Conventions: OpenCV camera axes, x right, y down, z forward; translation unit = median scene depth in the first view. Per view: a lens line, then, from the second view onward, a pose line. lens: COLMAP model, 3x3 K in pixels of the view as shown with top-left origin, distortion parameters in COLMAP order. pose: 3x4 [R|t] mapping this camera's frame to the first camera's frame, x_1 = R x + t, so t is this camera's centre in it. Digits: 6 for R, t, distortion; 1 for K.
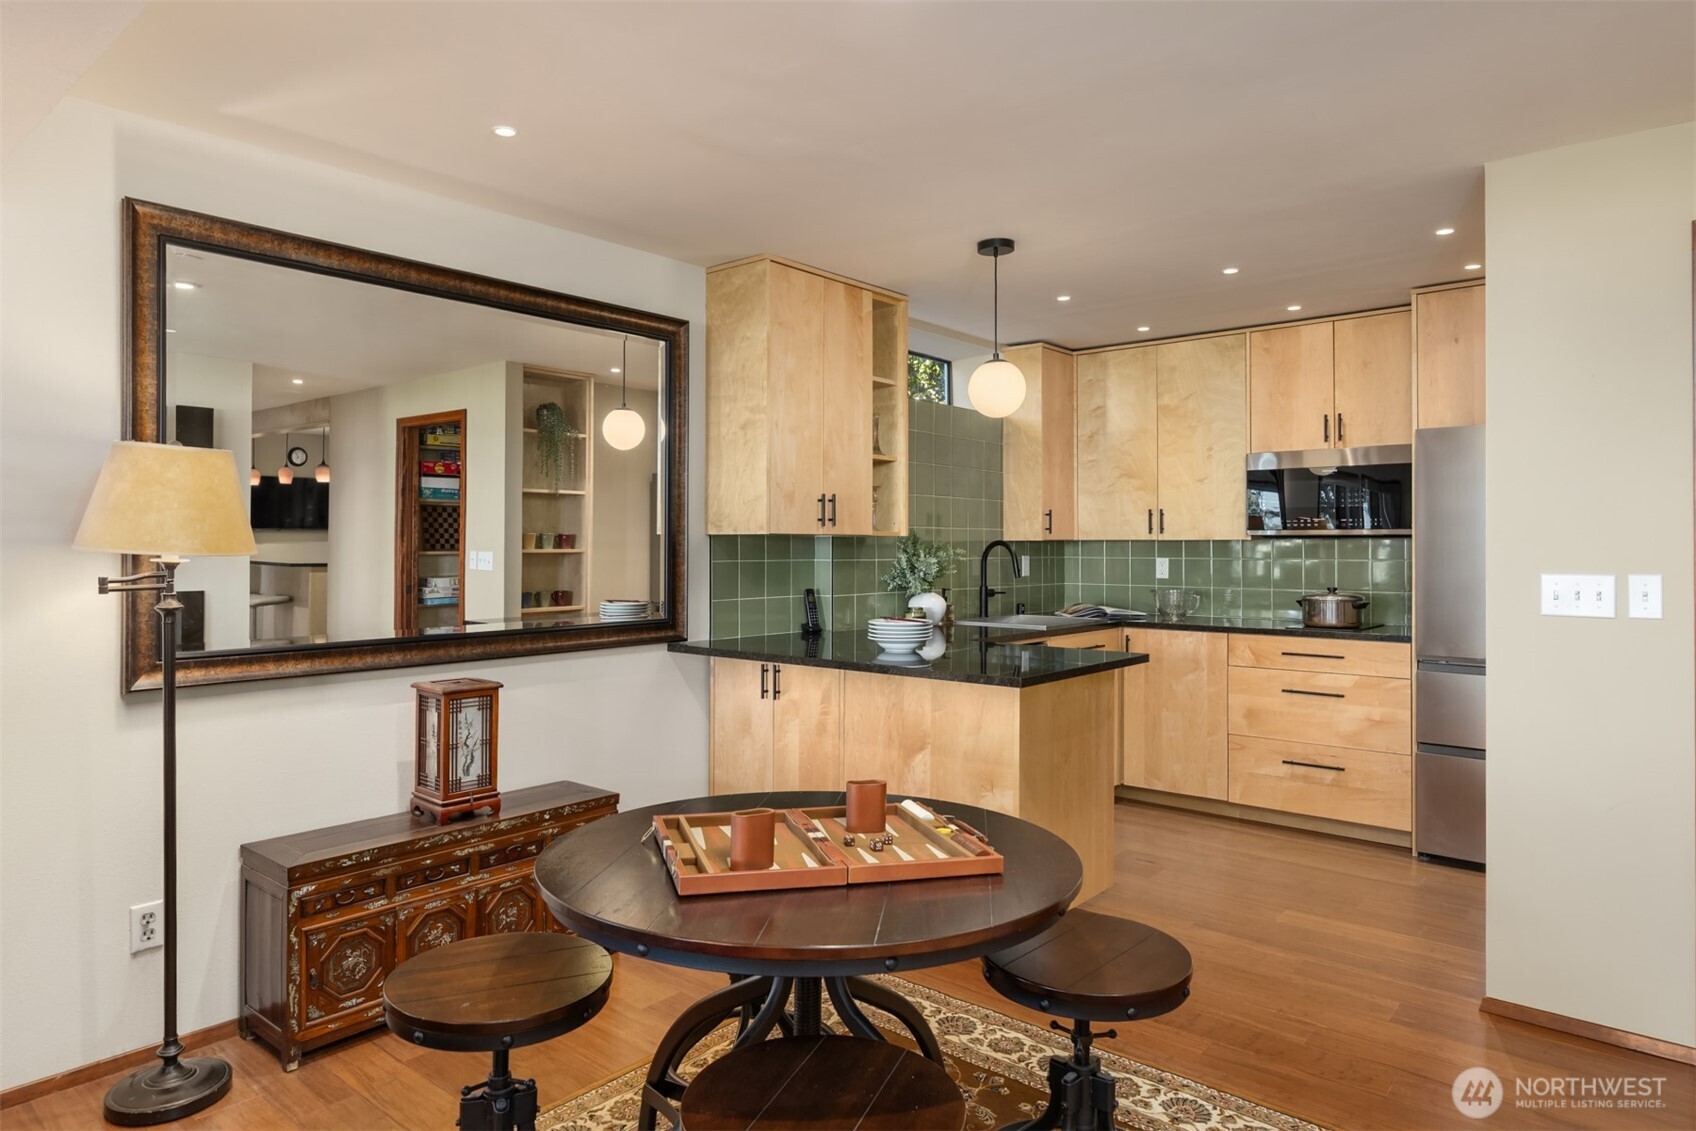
lens RADIAL K [[1022.8, 0, 848.5], [0, 1022.8, 549.1], [0, 0, 1]] dist [0.019026, 0.000226]
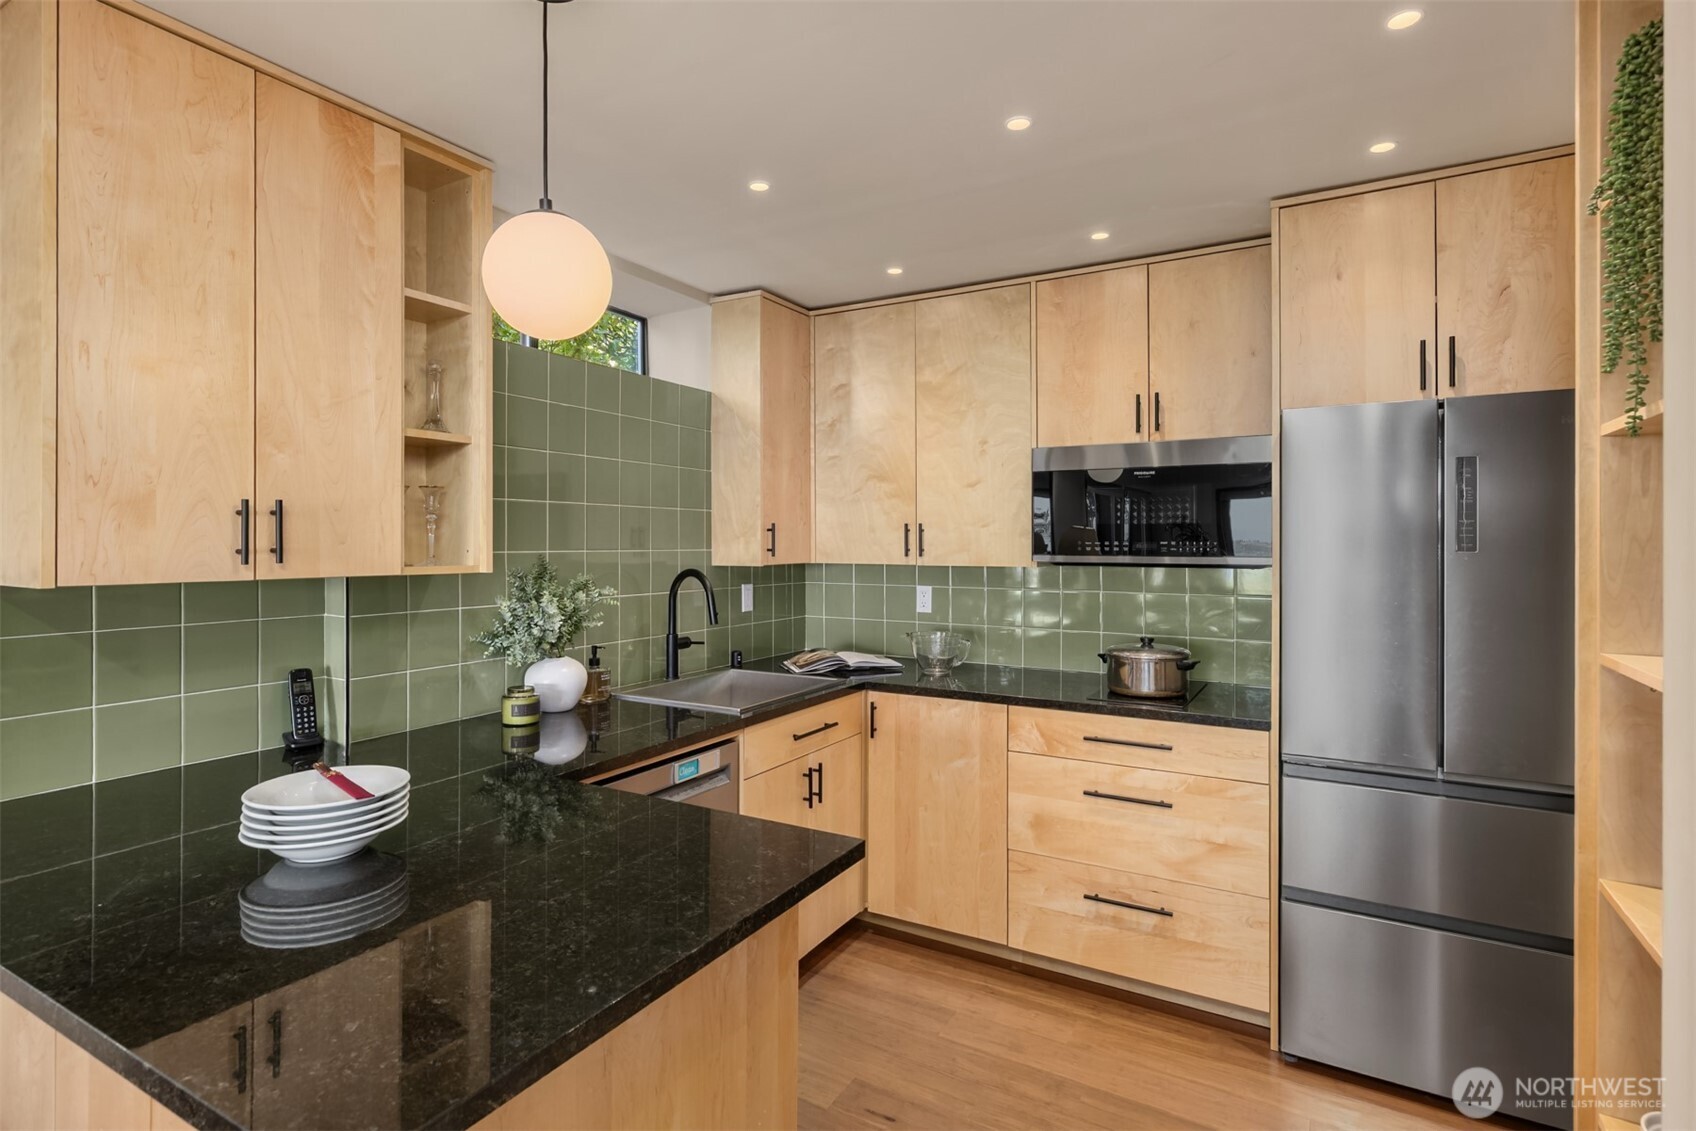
lens RADIAL K [[825.2, 0, 852.0], [0, 825.2, 547.4], [0, 0, 1]] dist [-0.001757, -0.000563]
pose [[0.983103, -0.000693, 0.183054, 0.156319], [-0.000395, 0.999982, 0.005907, -0.026817], [-0.183054, -0.005879, 0.983085, 0.449337]]
